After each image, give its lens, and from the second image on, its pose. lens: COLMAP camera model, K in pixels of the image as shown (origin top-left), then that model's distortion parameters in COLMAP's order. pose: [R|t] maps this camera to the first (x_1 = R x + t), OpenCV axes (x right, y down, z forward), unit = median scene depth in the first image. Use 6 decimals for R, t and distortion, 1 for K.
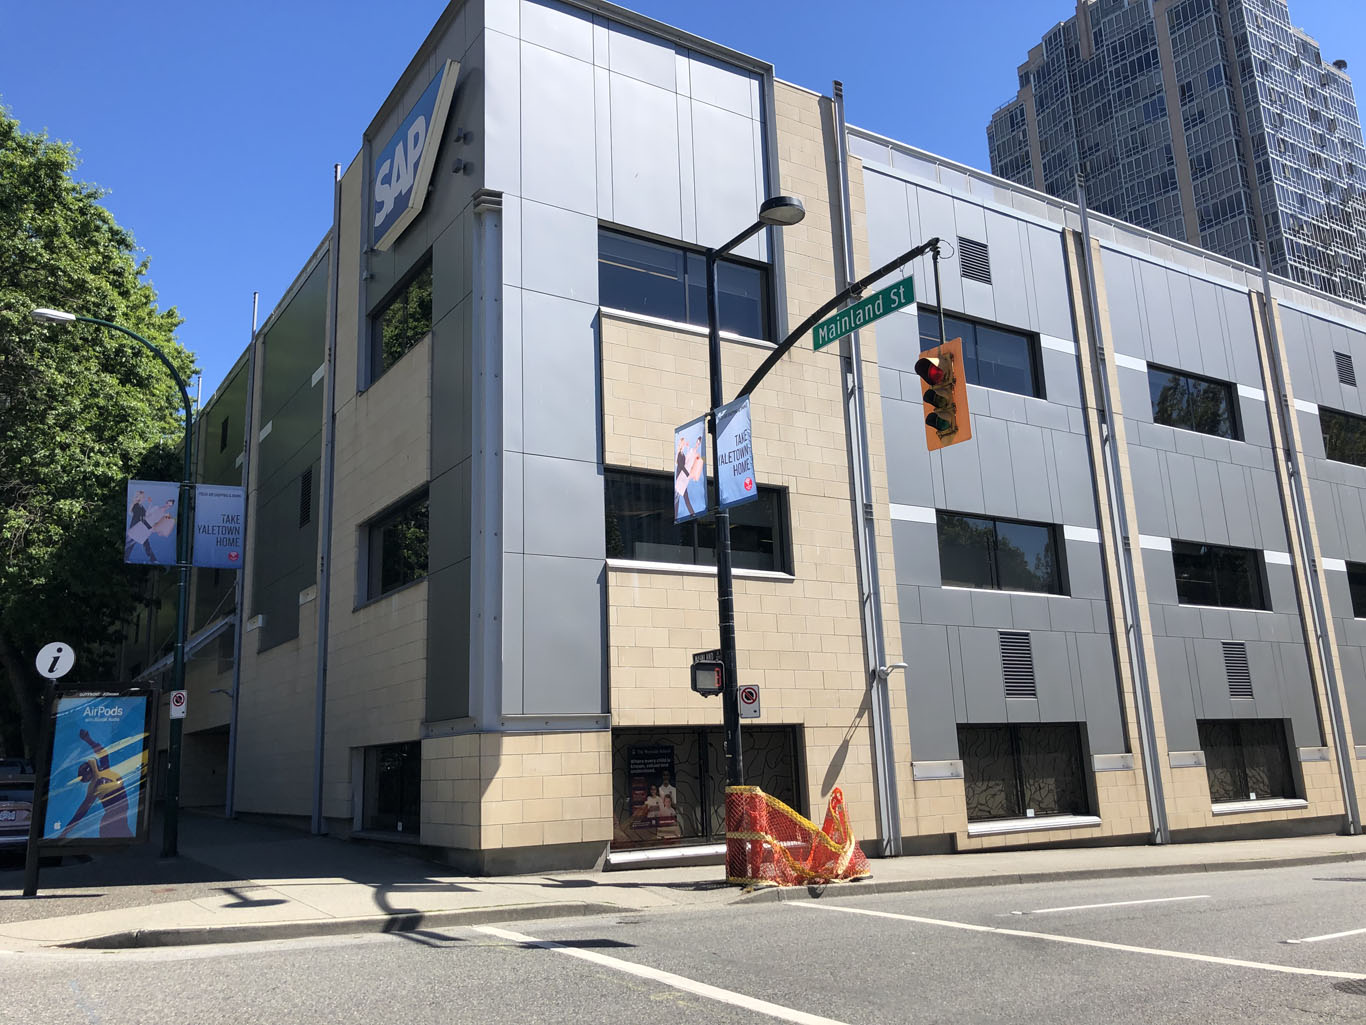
lens RADIAL K [[1131.0, 0, 678.6], [0, 1131.0, 505.9], [0, 0, 1]] dist [0.026139, -0.025619]
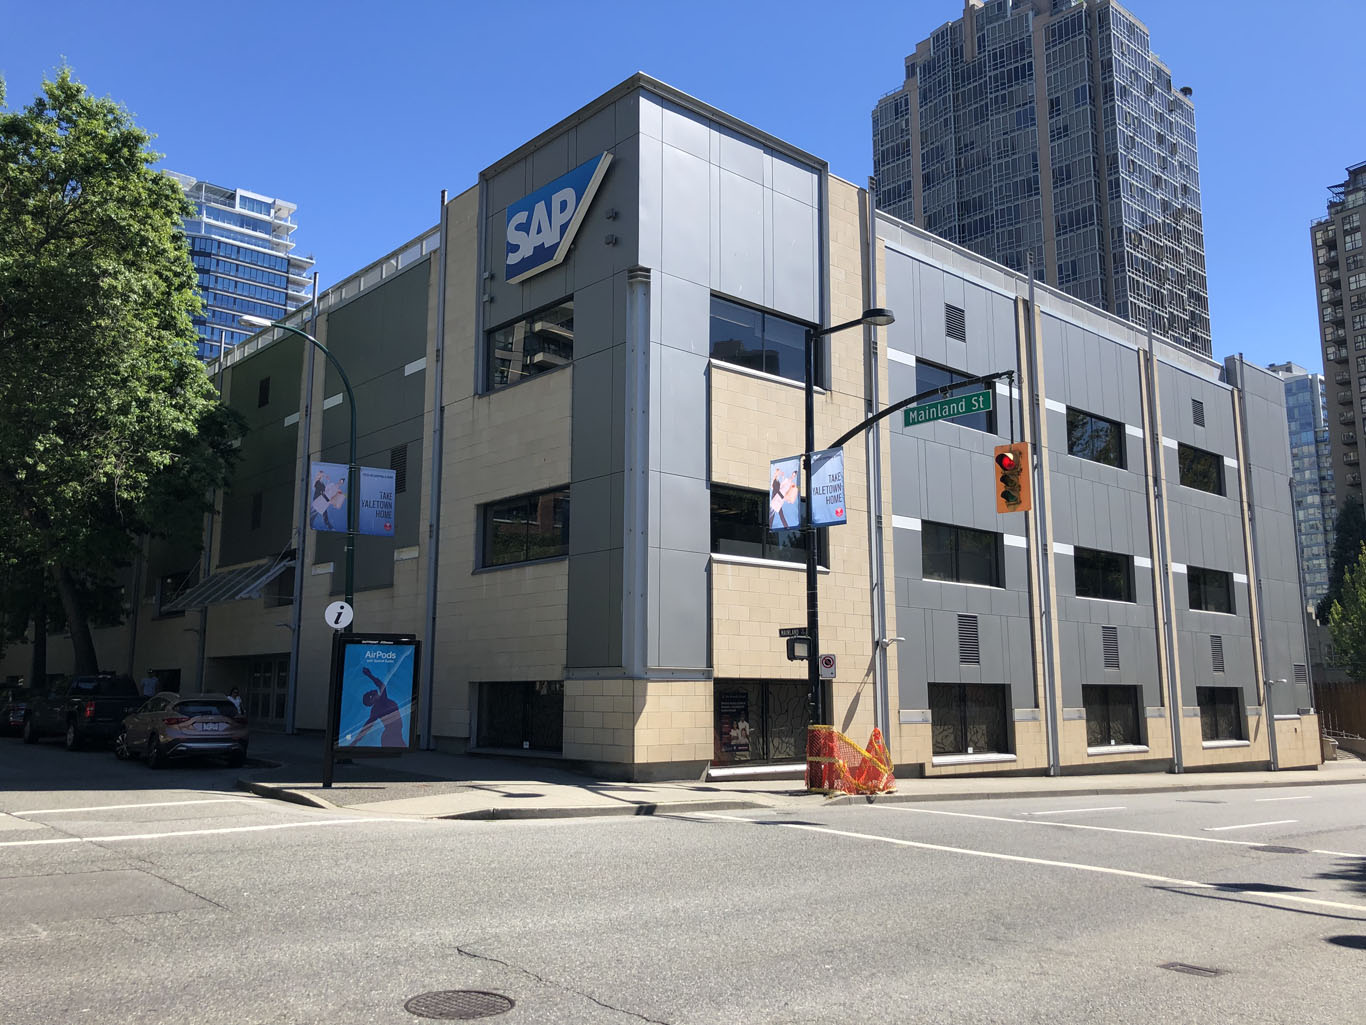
lens RADIAL K [[1131.0, 0, 682.2], [0, 1131.0, 509.1], [0, 0, 1]] dist [0.026139, -0.025619]
pose [[0.986243, 0.062976, 0.152834, -0.259418], [-0.072219, 0.995833, 0.055695, -0.065401], [-0.148690, -0.065966, 0.986681, -0.262278]]
